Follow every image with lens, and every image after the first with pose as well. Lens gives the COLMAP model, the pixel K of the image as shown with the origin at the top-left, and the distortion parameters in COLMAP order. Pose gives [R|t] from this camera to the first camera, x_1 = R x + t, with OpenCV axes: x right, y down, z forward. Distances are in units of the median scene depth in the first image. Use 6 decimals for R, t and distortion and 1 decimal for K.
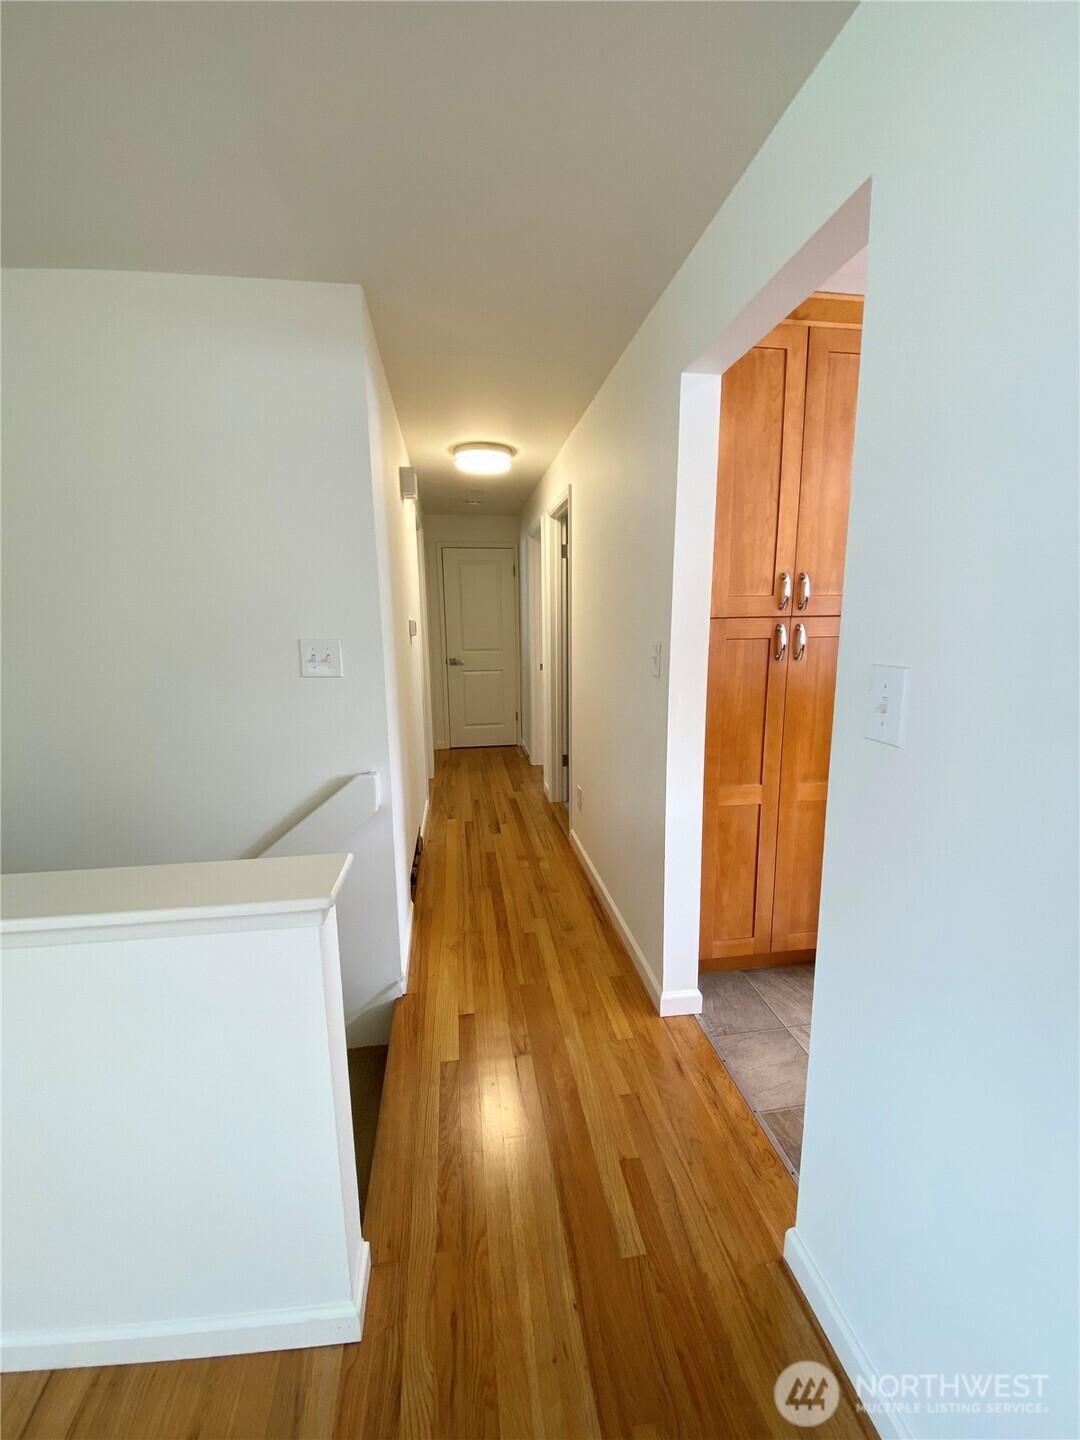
lens RADIAL K [[584.4, 0, 540.0], [0, 584.4, 720.0], [0, 0, 1]] dist [0.053324, -0.043724]
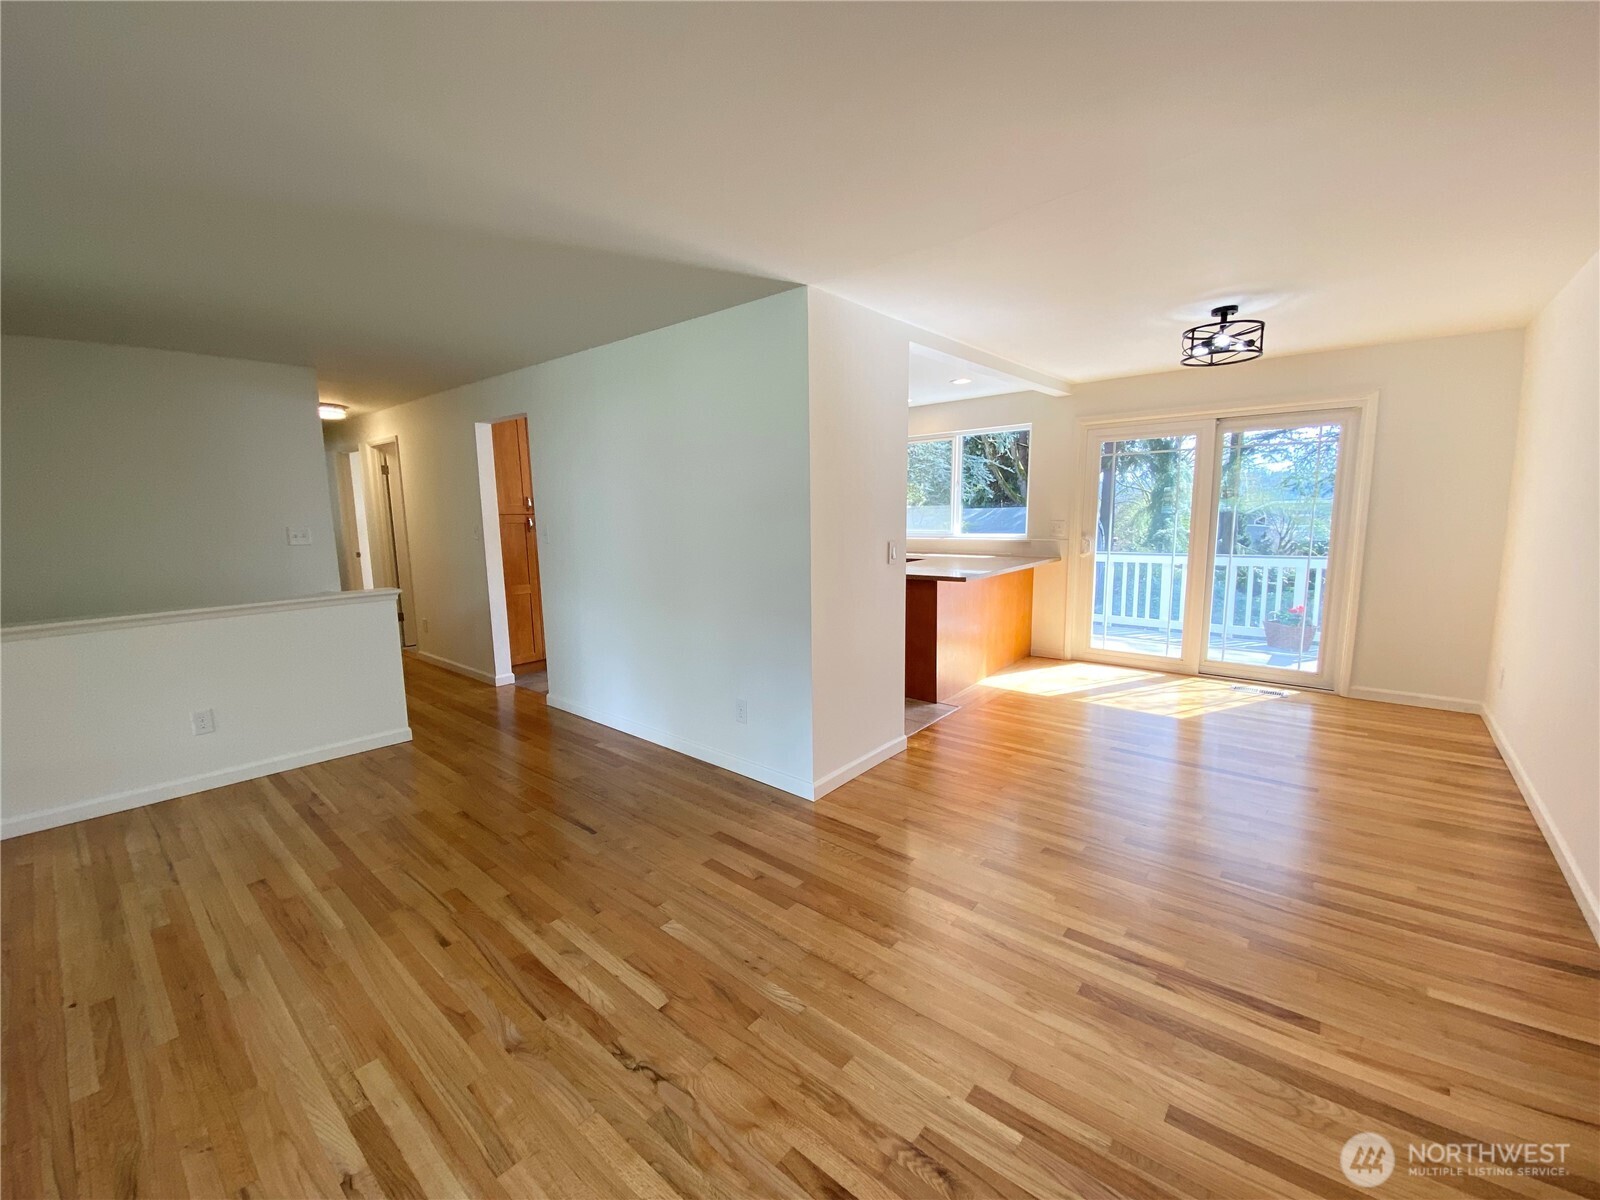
lens RADIAL K [[640.8, 0, 800.0], [0, 640.8, 600.0], [0, 0, 1]] dist [0.022388, -0.022405]
pose [[0.752012, -0.096129, 0.652102, -0.524946], [0.122483, 0.992458, 0.005053, 0.306649], [-0.647669, 0.076072, 0.758115, -1.746300]]
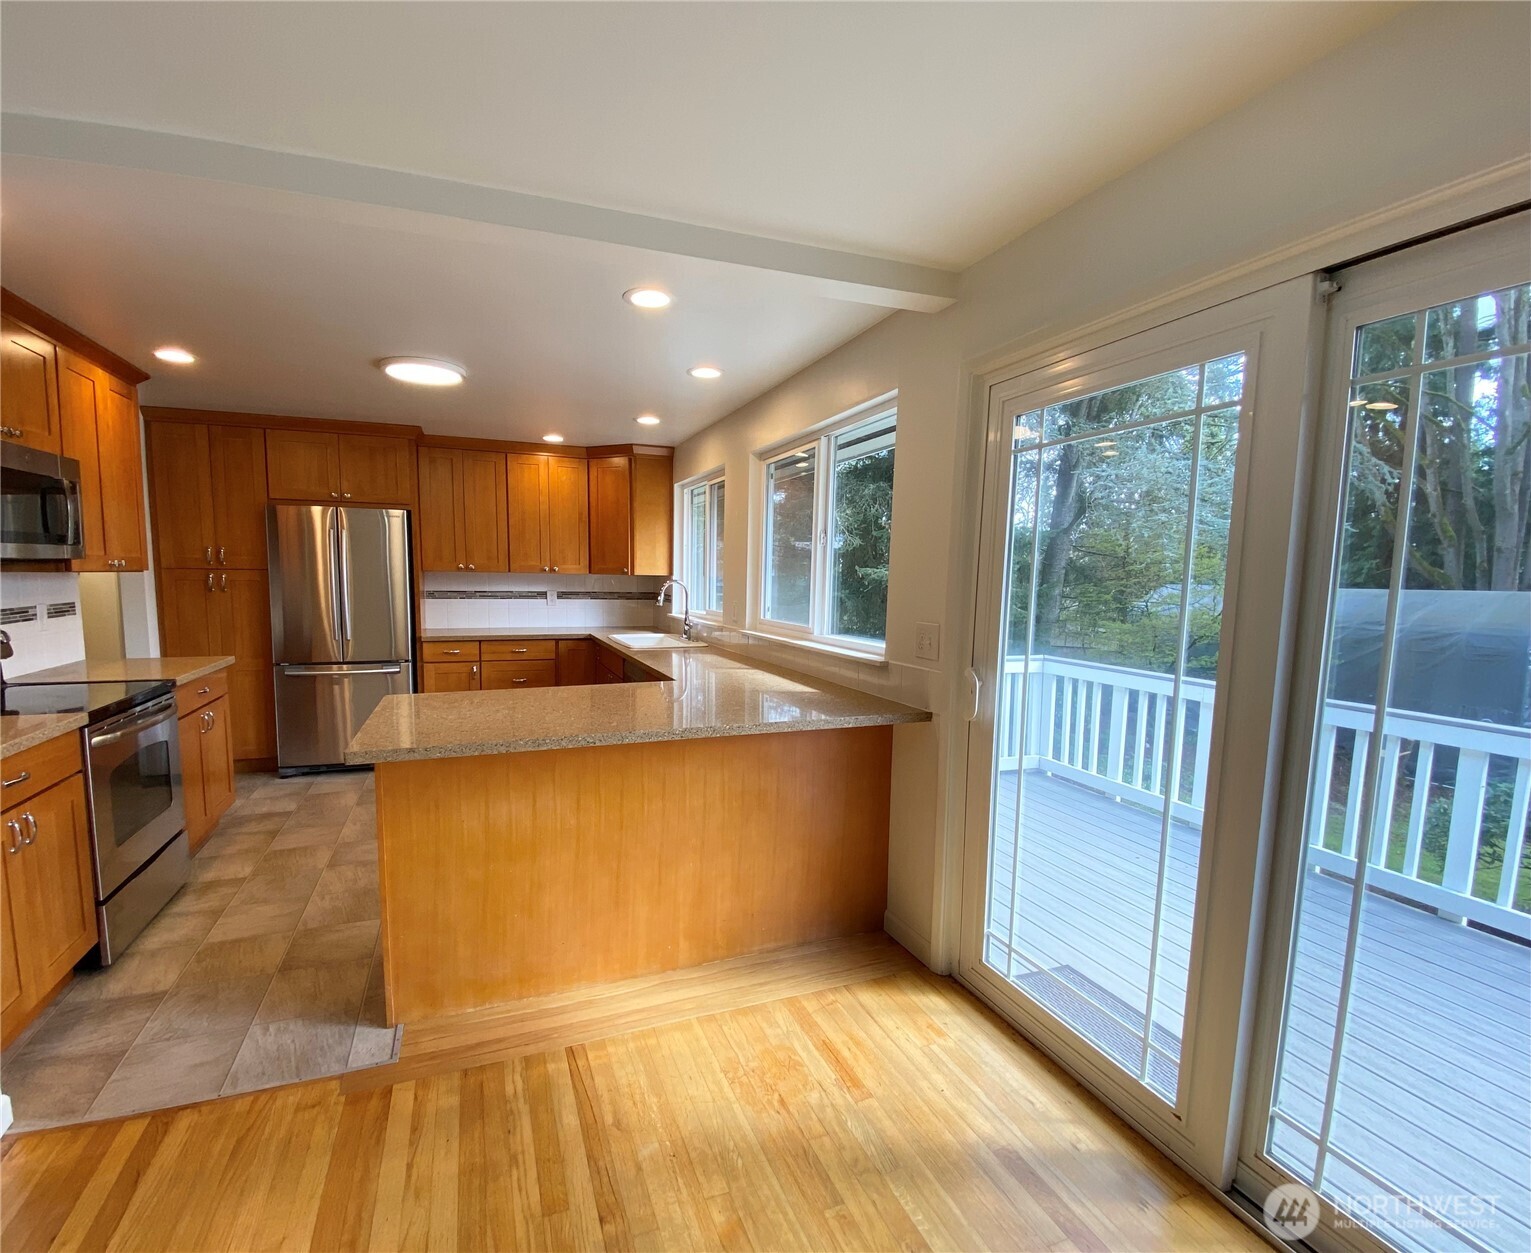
lens RADIAL K [[693.0, 0, 723.9], [0, 693.0, 643.8], [0, 0, 1]] dist [0.024134, -0.021815]
pose [[0.979445, 0.005774, 0.201627, 1.572228], [0.008752, 0.997432, -0.071077, 0.237307], [-0.201519, 0.071381, 0.976880, -1.488423]]
